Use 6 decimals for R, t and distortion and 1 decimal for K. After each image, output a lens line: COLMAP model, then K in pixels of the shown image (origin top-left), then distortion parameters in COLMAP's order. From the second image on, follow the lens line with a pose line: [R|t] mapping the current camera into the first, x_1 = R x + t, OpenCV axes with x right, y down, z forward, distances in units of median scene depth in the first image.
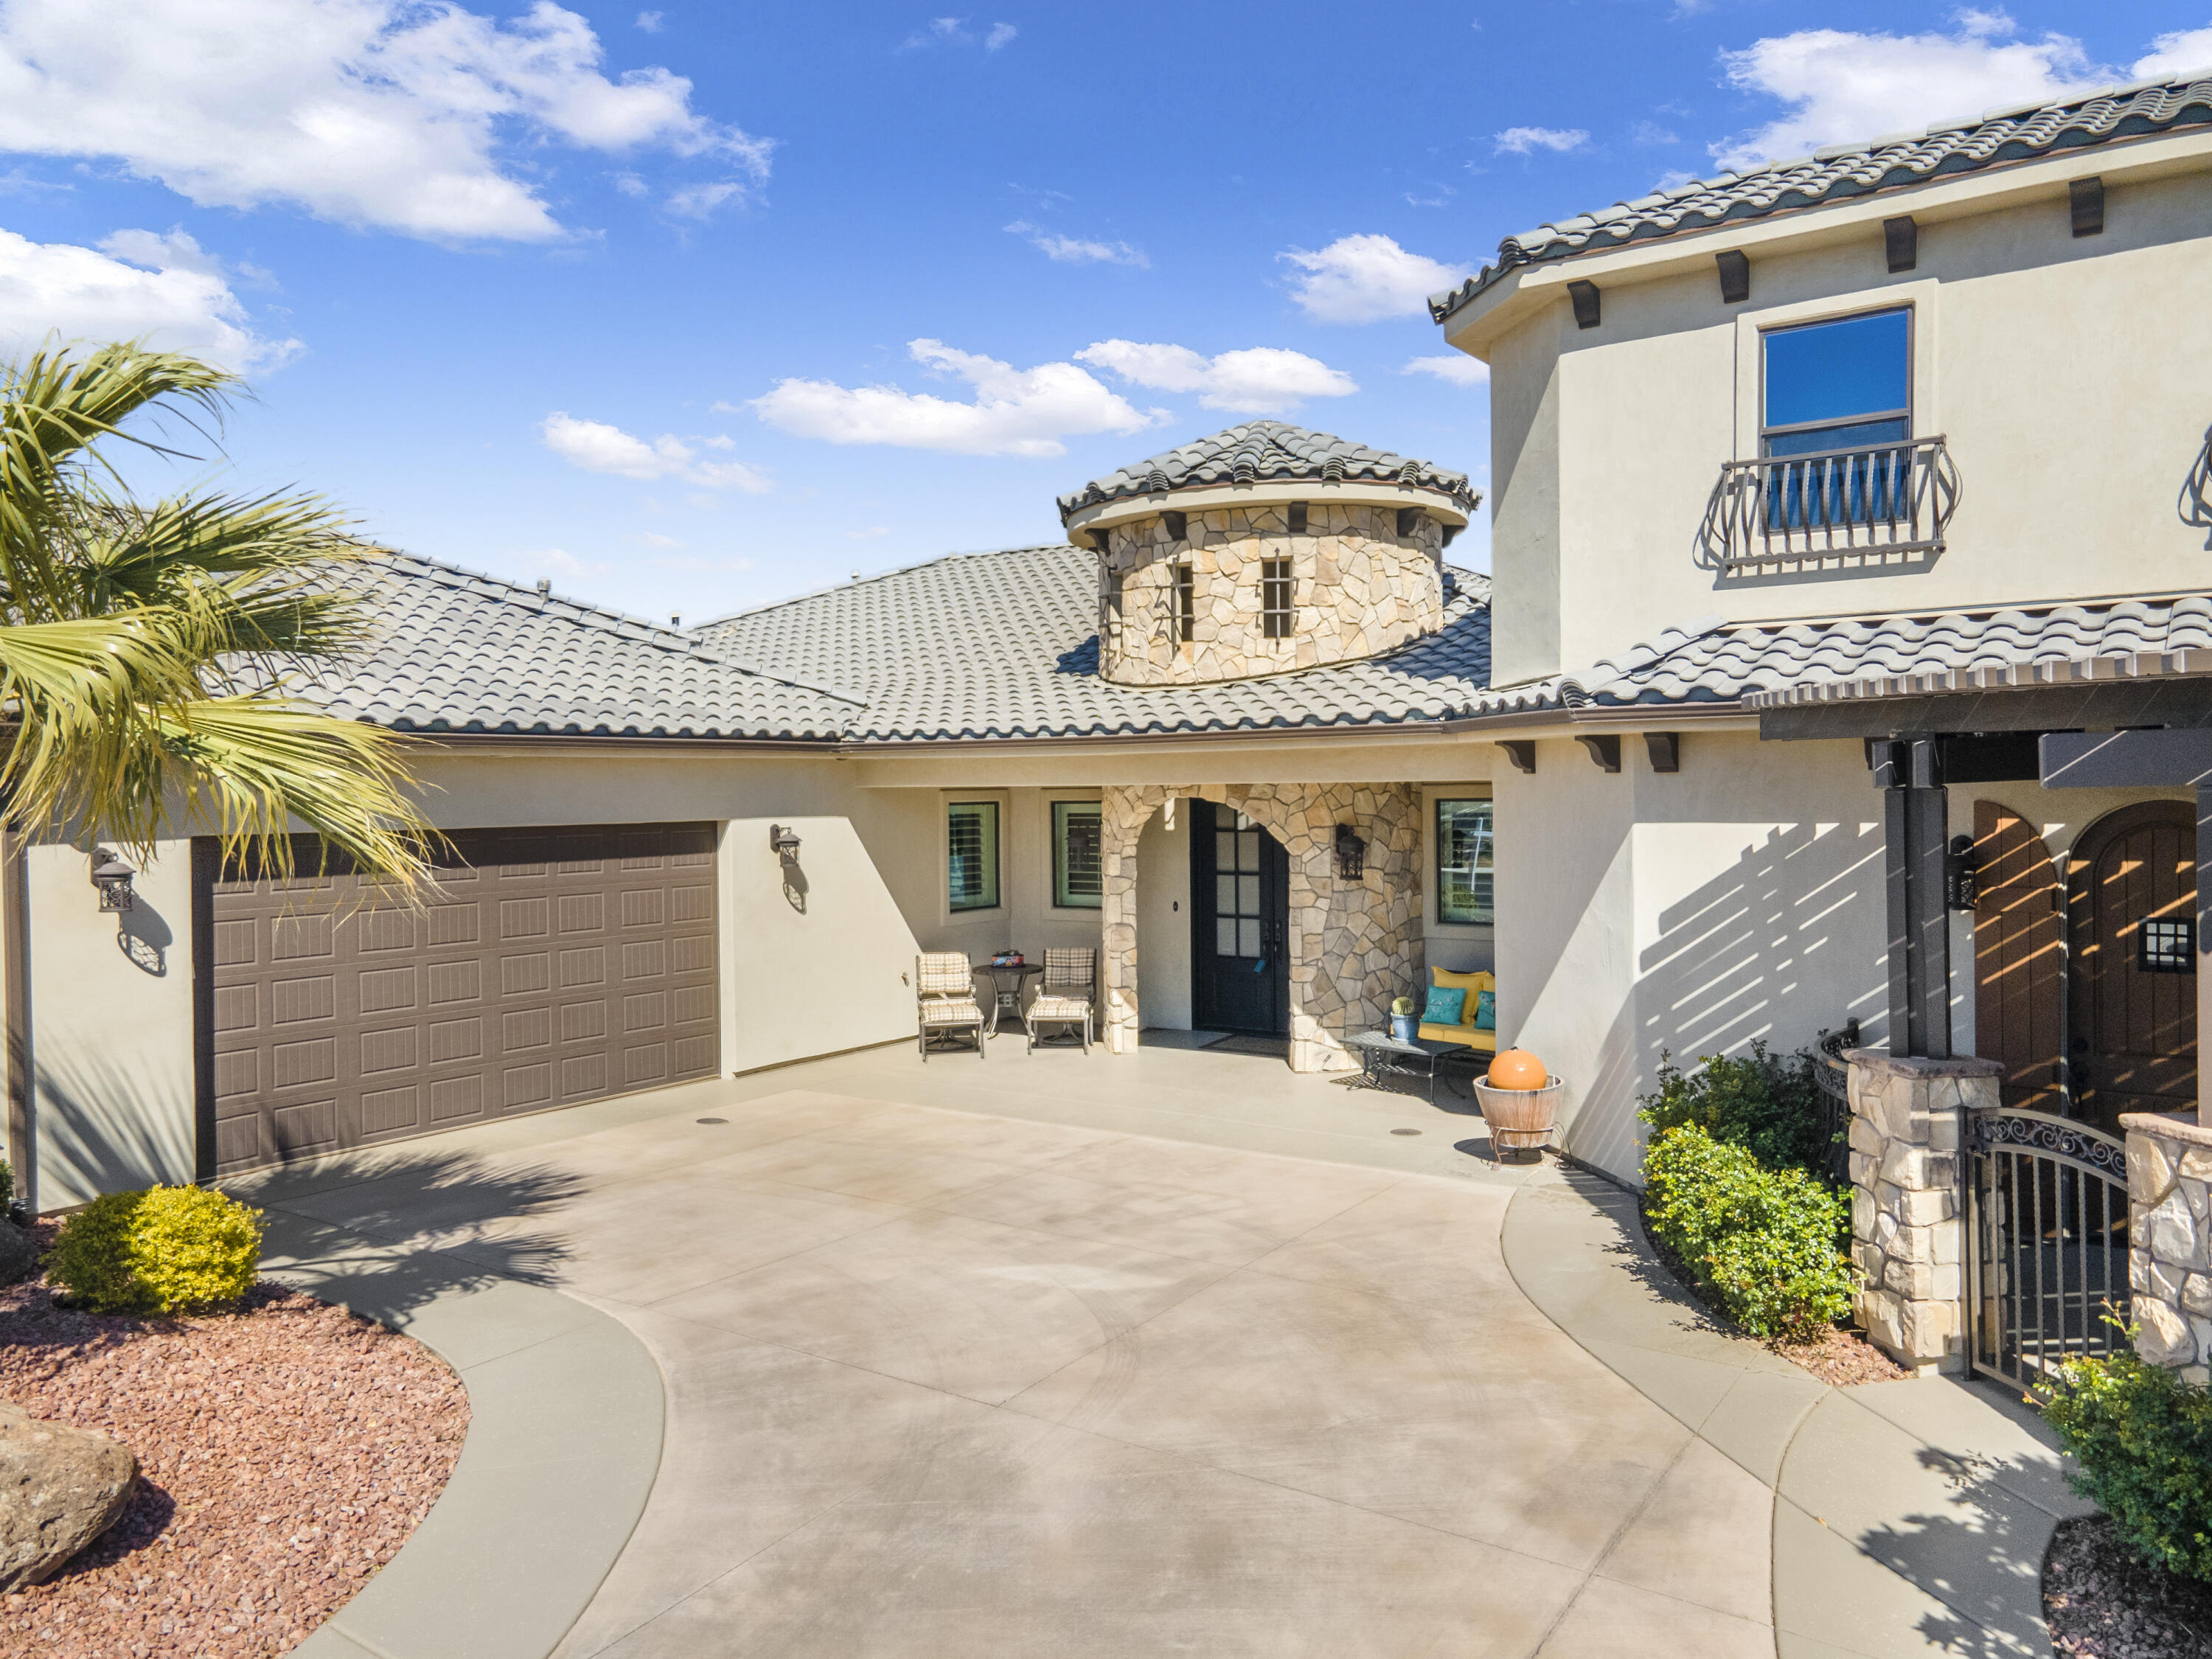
lens RADIAL K [[1618.8, 0, 1112.4], [0, 1618.8, 815.6], [0, 0, 1]] dist [0.033900, 0.015116]
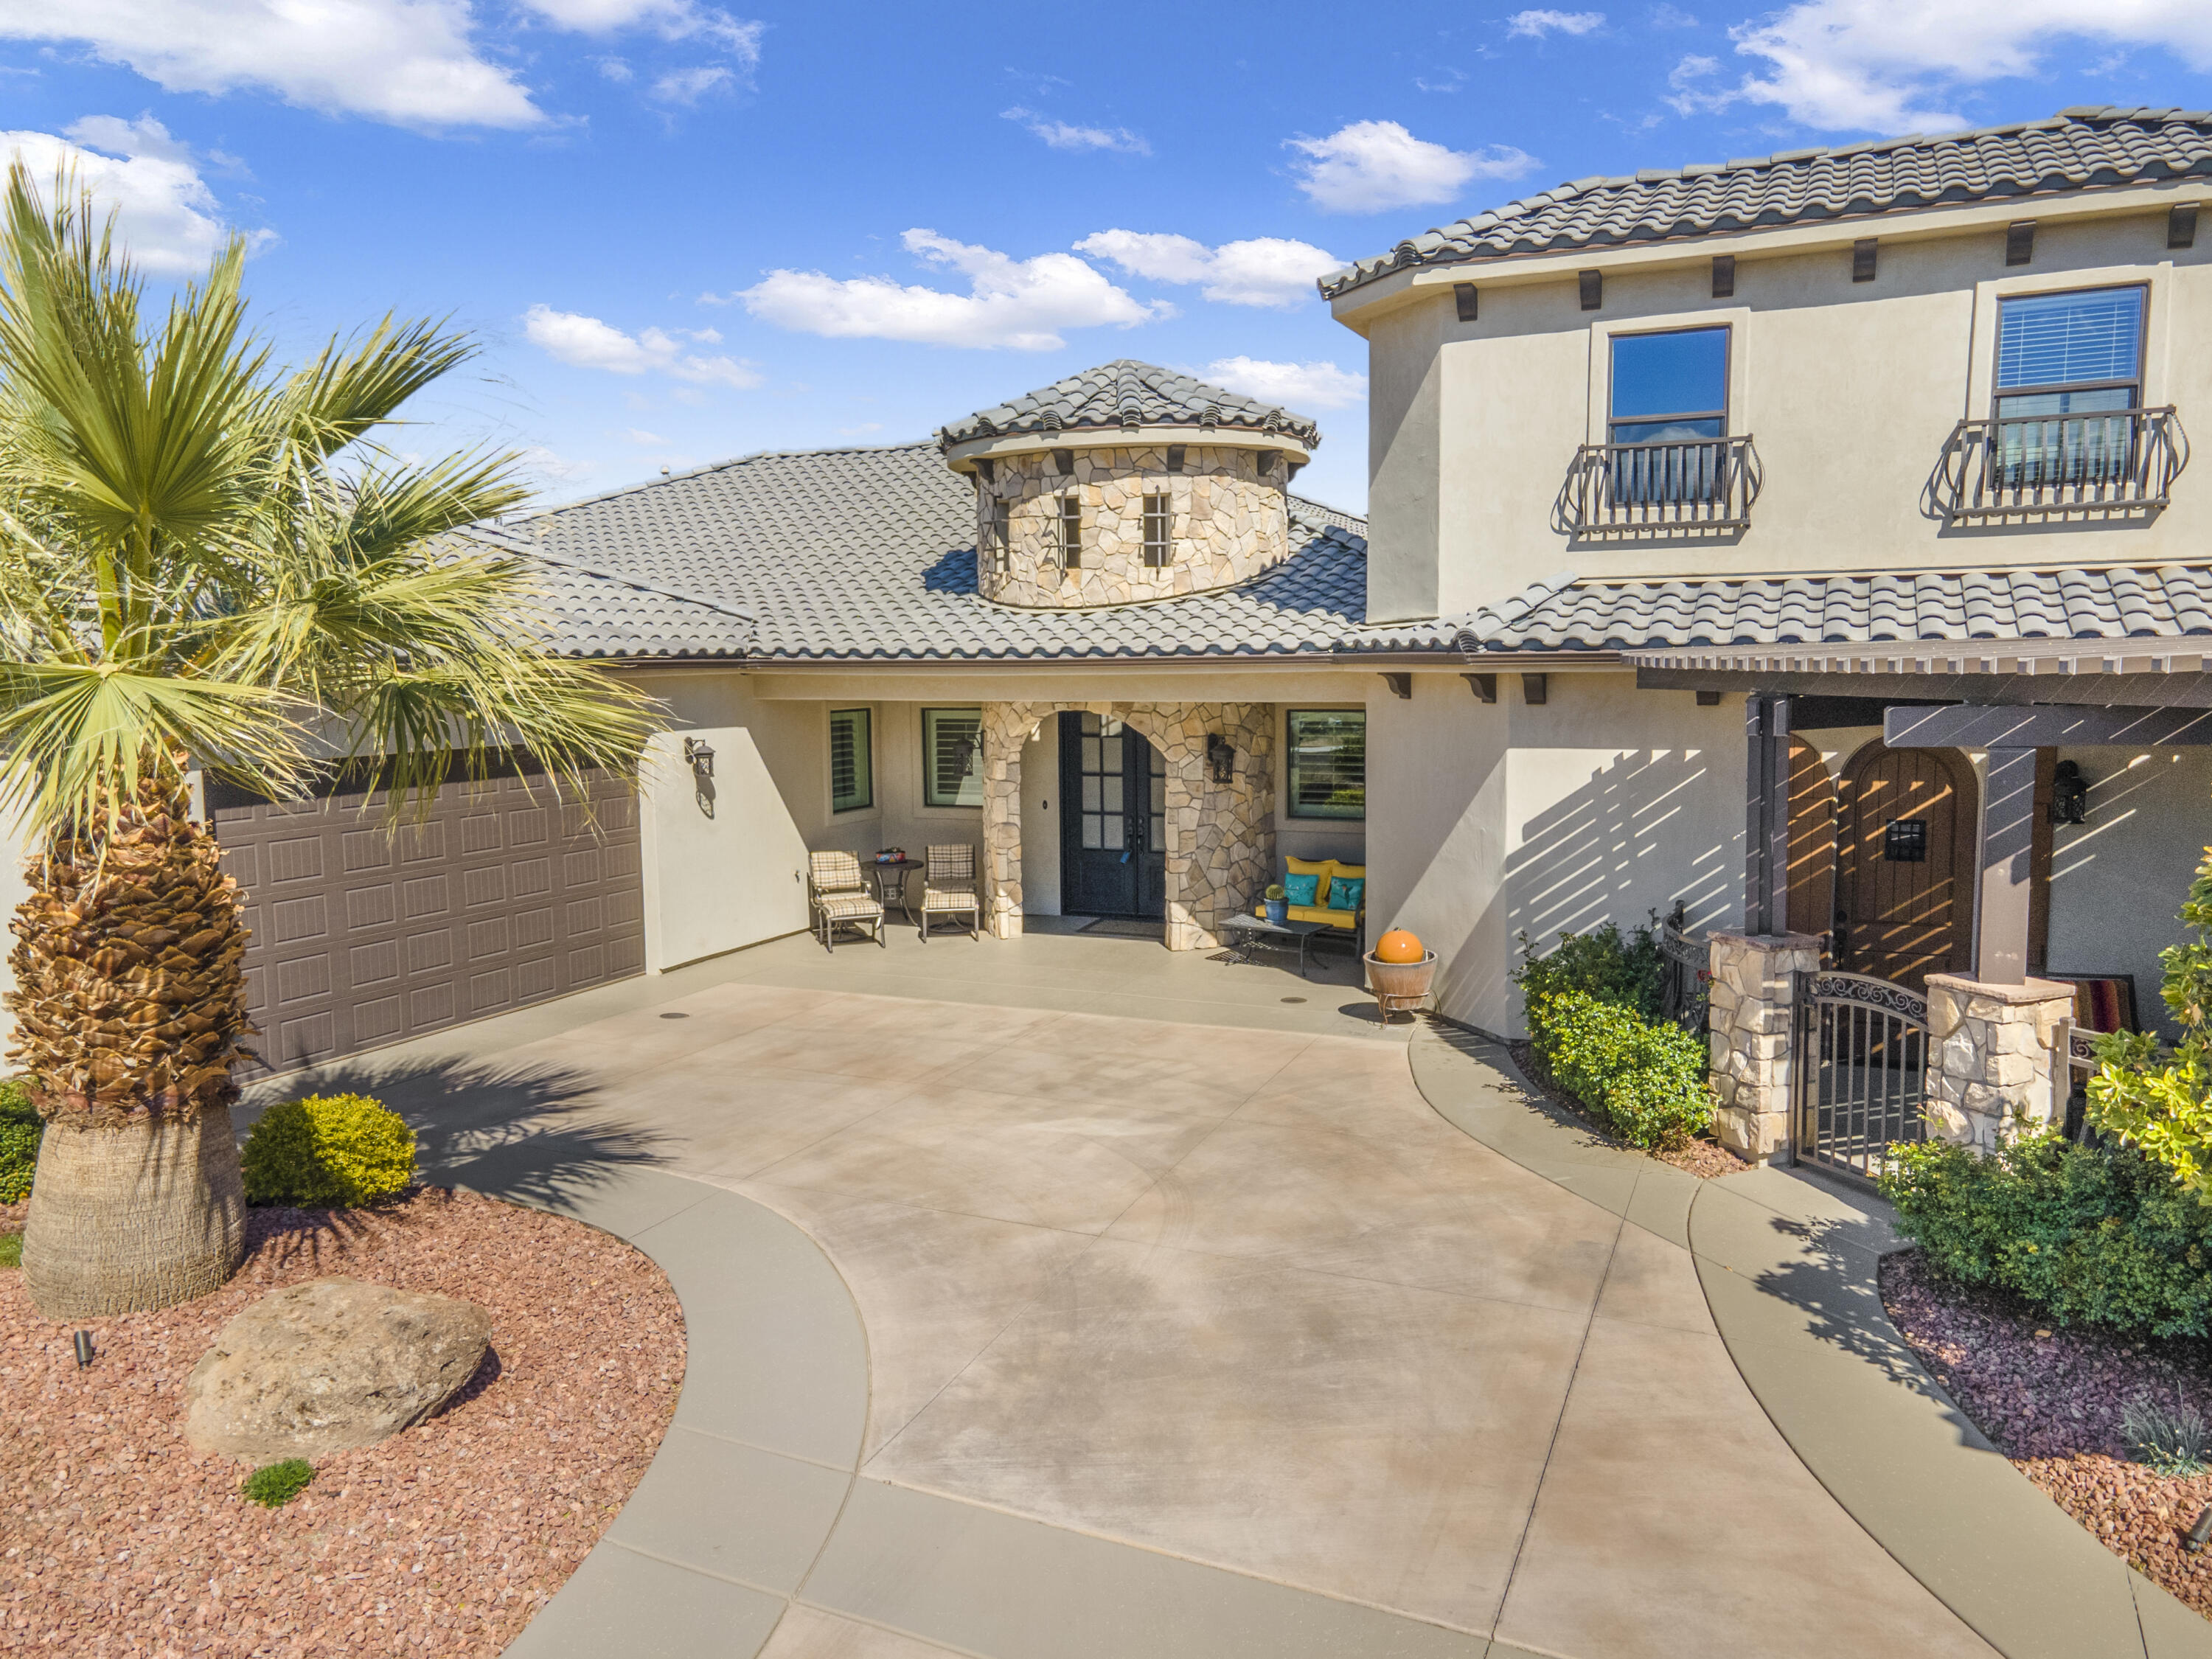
lens RADIAL K [[1618.8, 0, 1112.4], [0, 1618.8, 815.6], [0, 0, 1]] dist [0.033900, 0.015116]
pose [[0.981903, -0.018528, 0.188476, -0.144106], [0.002986, 0.996594, 0.082412, -0.031667], [-0.189361, -0.080358, 0.978614, -0.100536]]
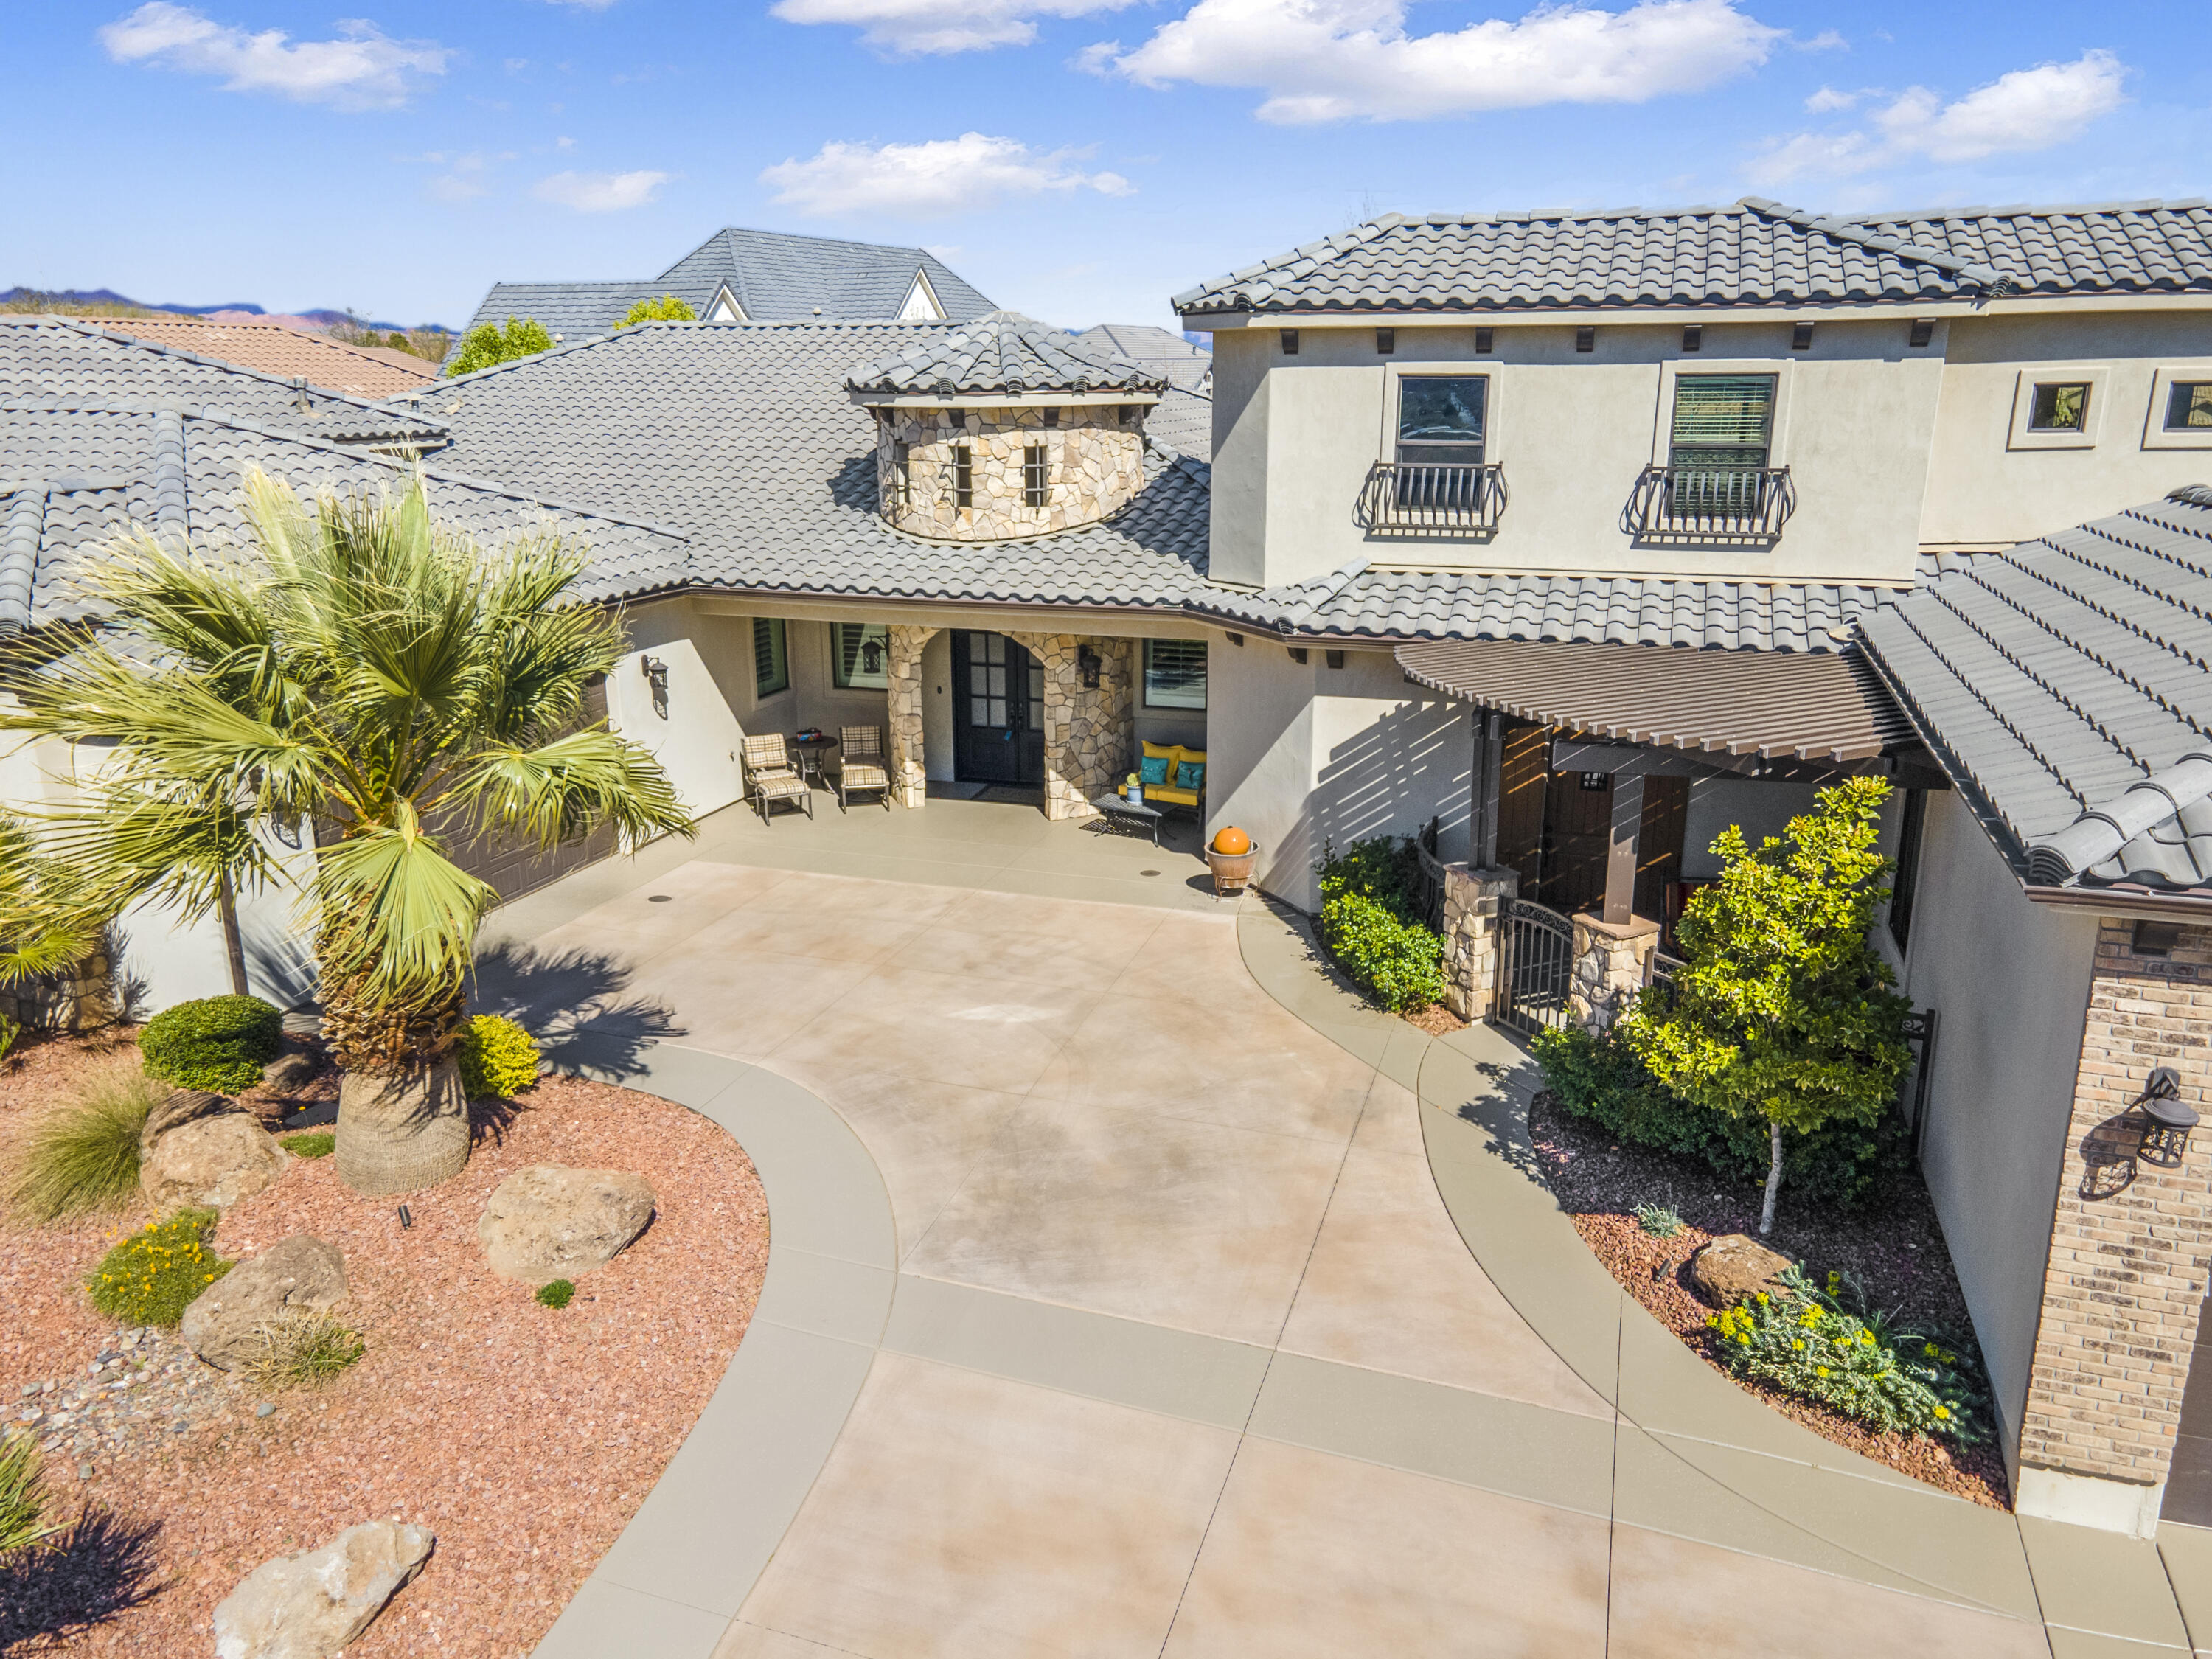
lens RADIAL K [[1618.8, 0, 1112.4], [0, 1618.8, 815.6], [0, 0, 1]] dist [0.033900, 0.015116]
pose [[0.958115, -0.066433, 0.278573, -0.231391], [-0.004378, 0.969212, 0.246189, -0.196388], [-0.286351, -0.237097, 0.928325, -0.324788]]
